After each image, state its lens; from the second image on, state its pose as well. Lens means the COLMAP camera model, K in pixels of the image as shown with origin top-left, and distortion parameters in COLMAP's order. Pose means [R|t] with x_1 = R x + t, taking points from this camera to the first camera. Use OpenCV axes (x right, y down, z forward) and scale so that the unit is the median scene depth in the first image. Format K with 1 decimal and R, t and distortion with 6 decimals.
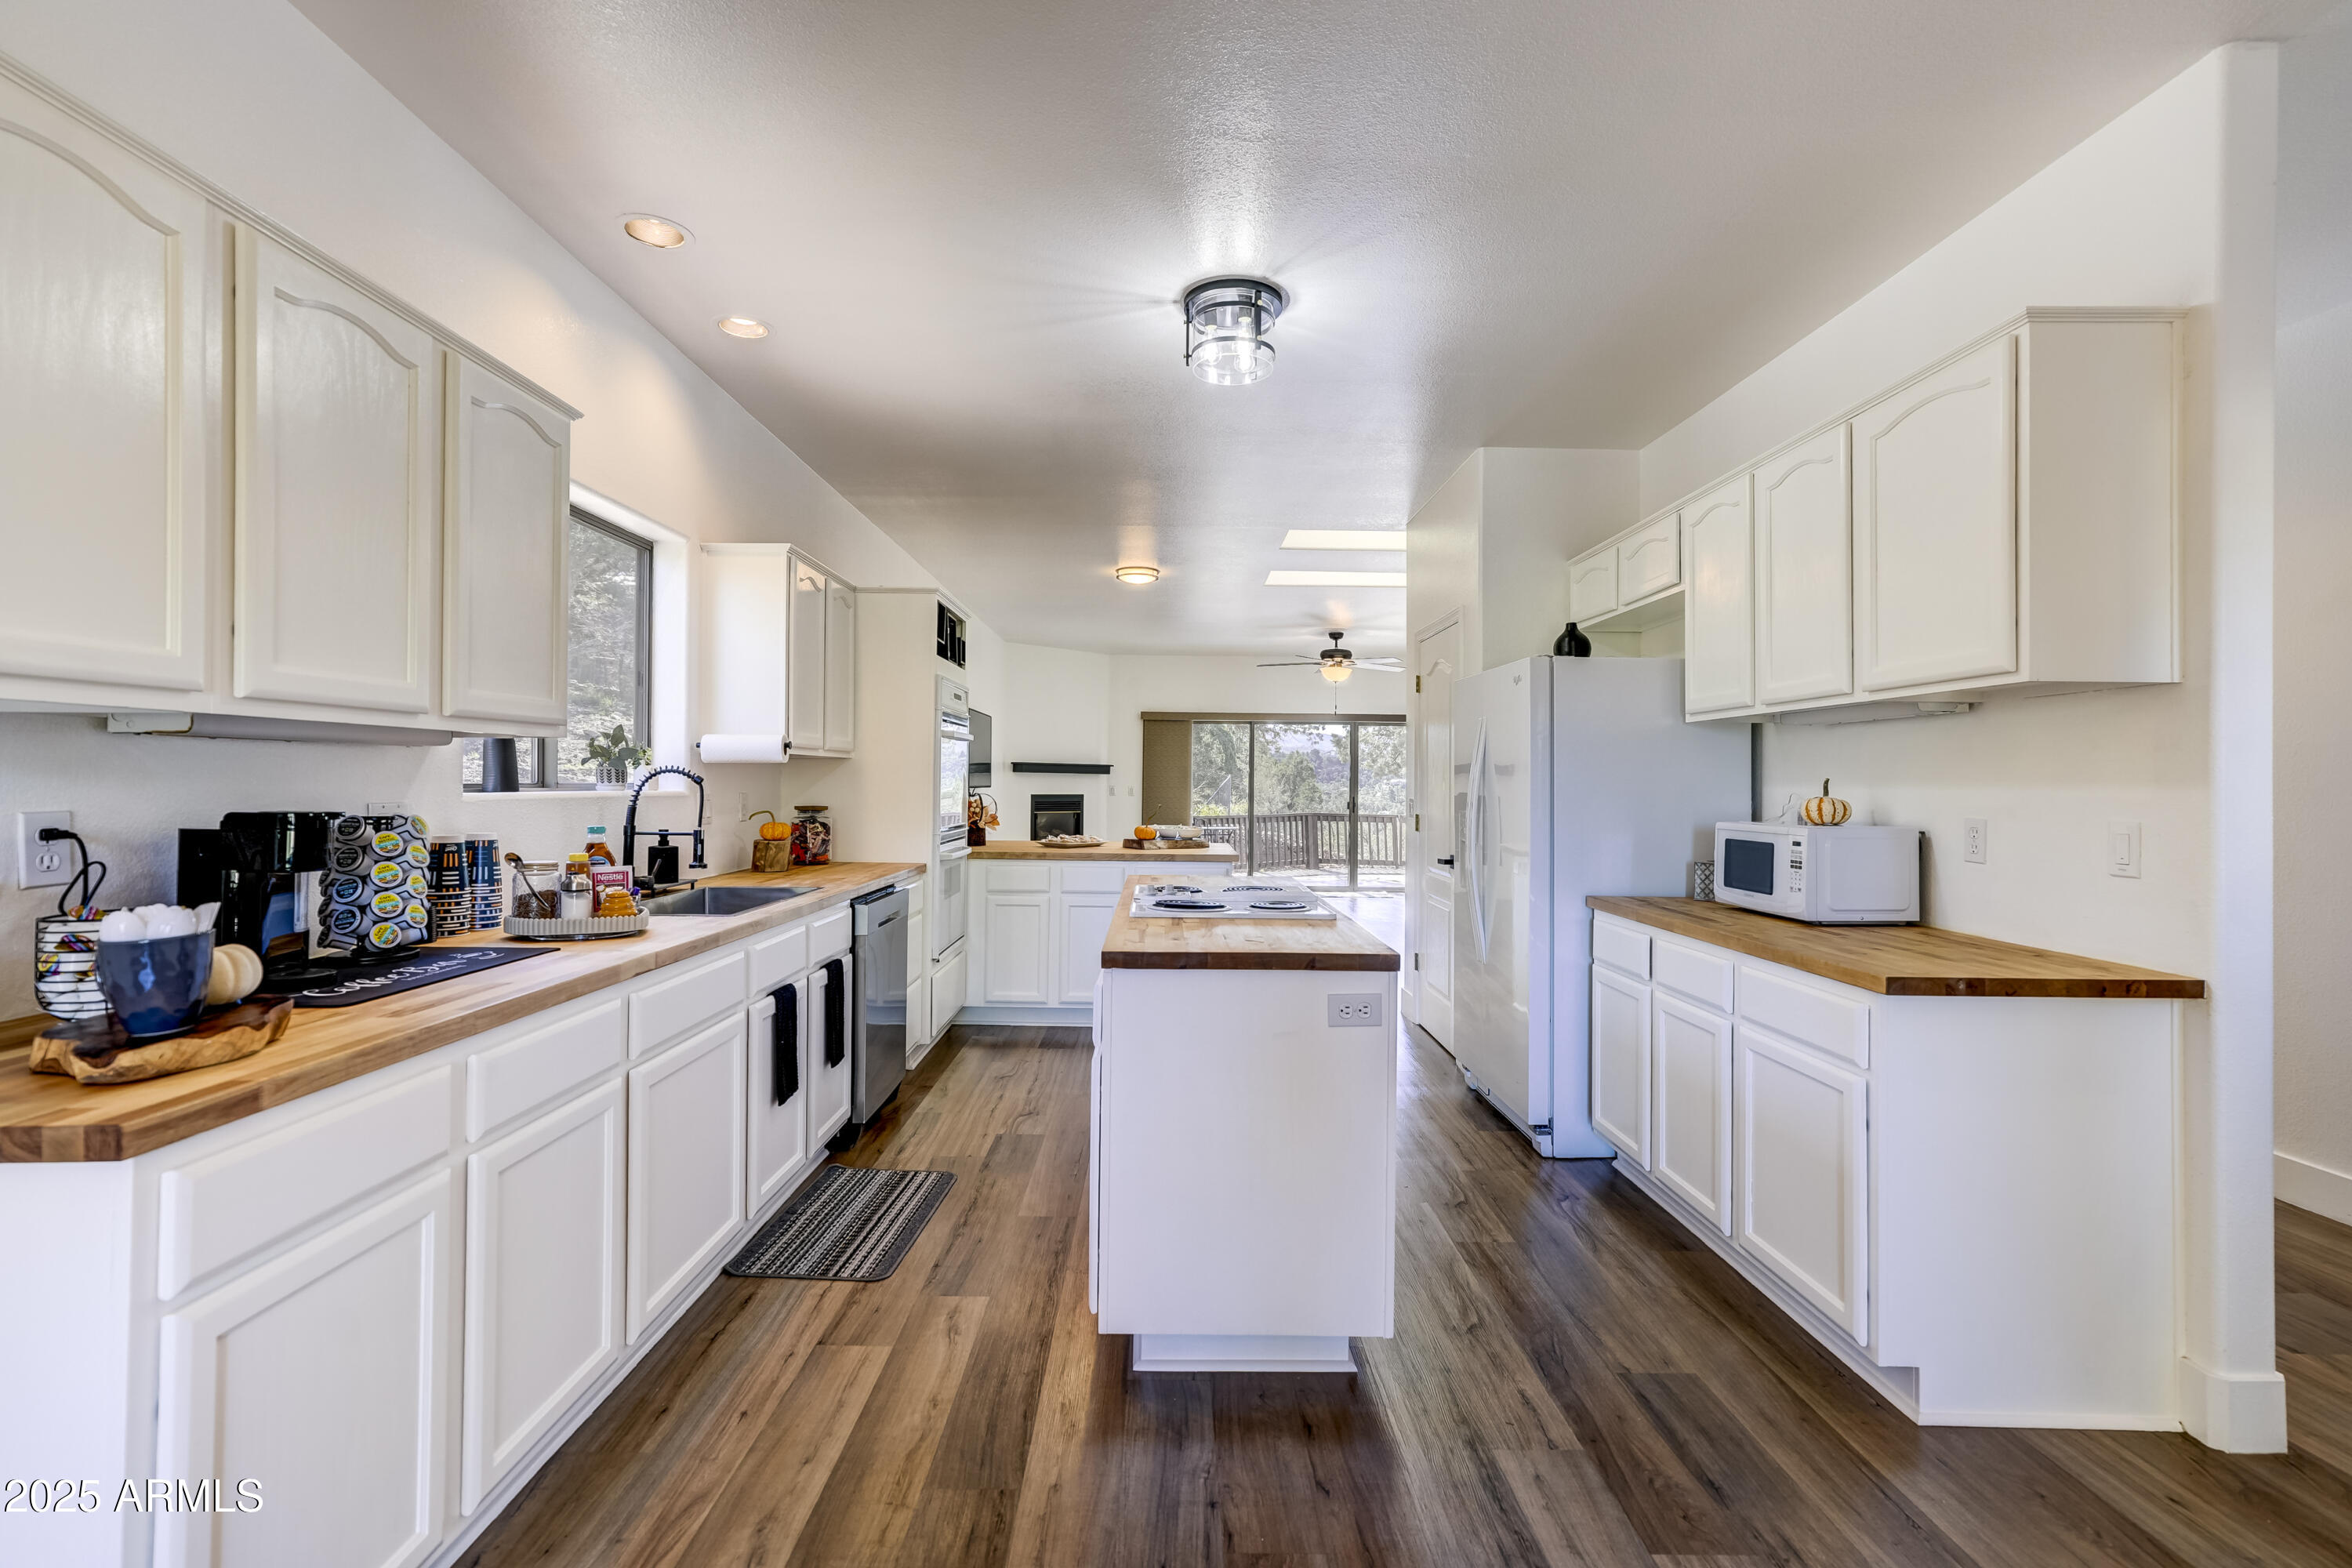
lens RADIAL K [[1061.9, 0, 1169.6], [0, 1061.9, 780.2], [0, 0, 1]] dist [0.000823, 0.002262]
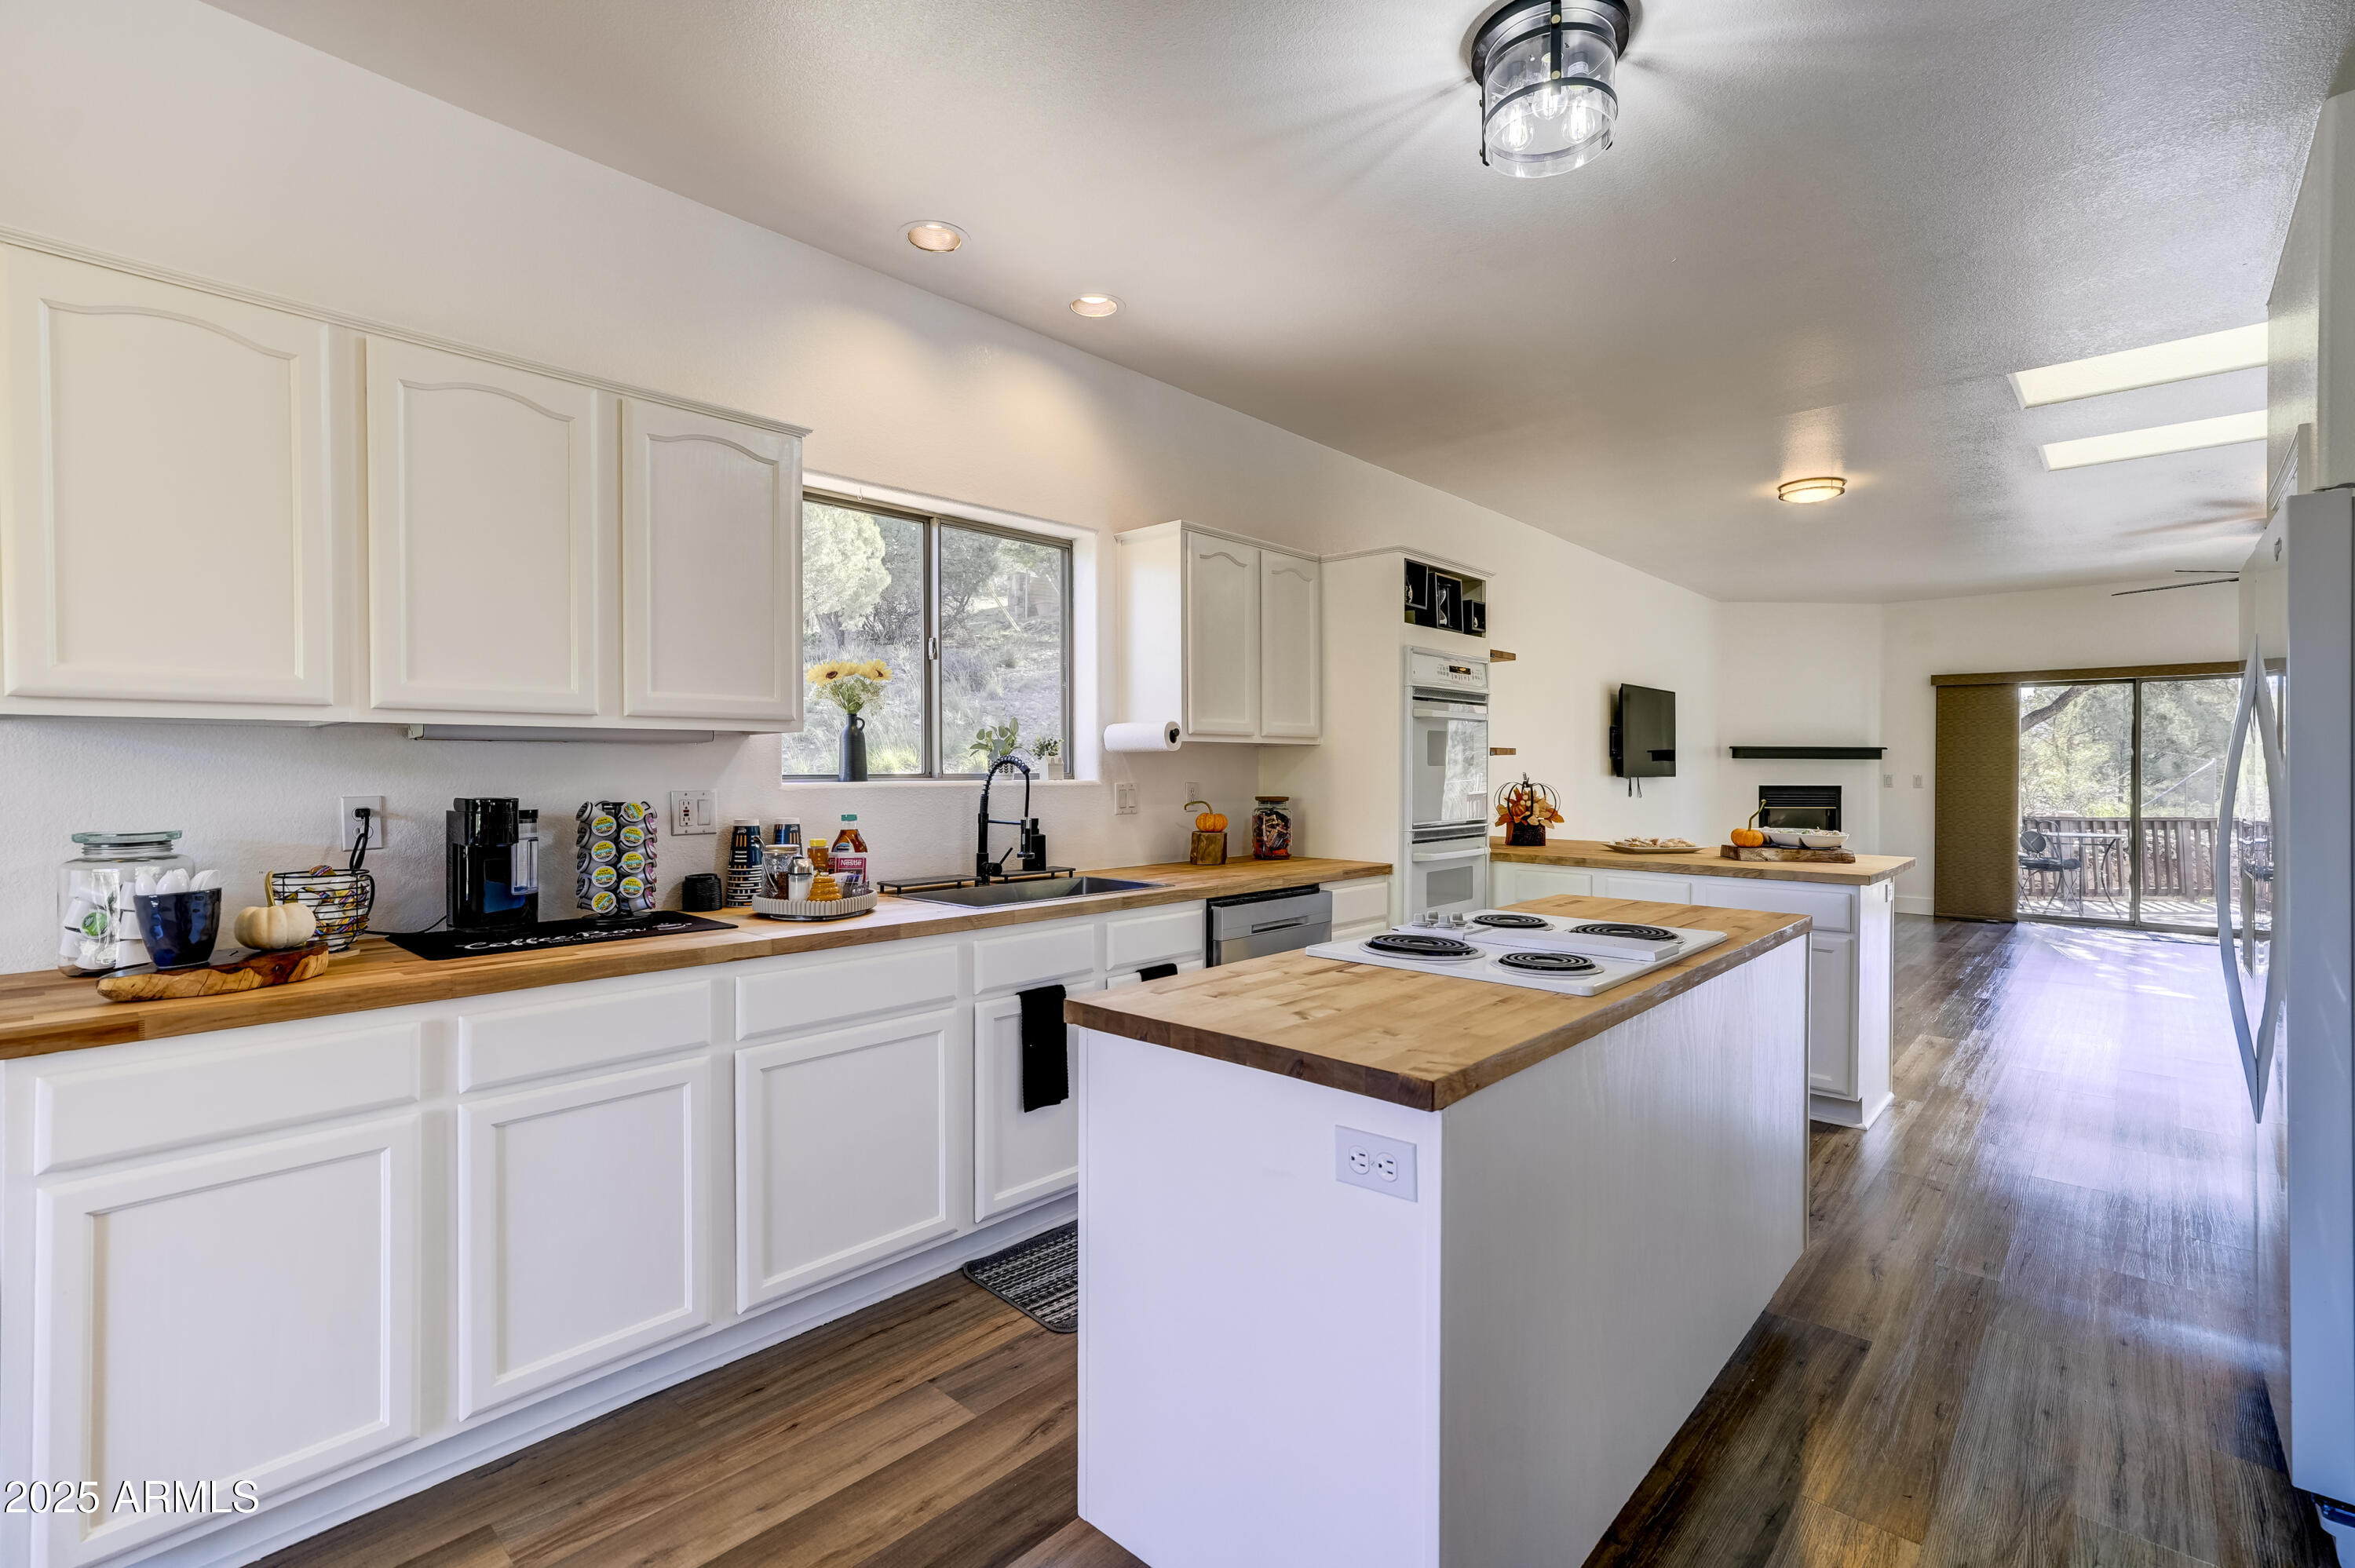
lens RADIAL K [[1063.1, 0, 1178.1], [0, 1063.1, 778.6], [0, 0, 1]] dist [0.000823, 0.002262]
pose [[0.732841, -0.002960, -0.680393, 0.295007], [0.007957, 0.999959, 0.004221, 0.003989], [0.680353, -0.008507, 0.732835, 0.307228]]
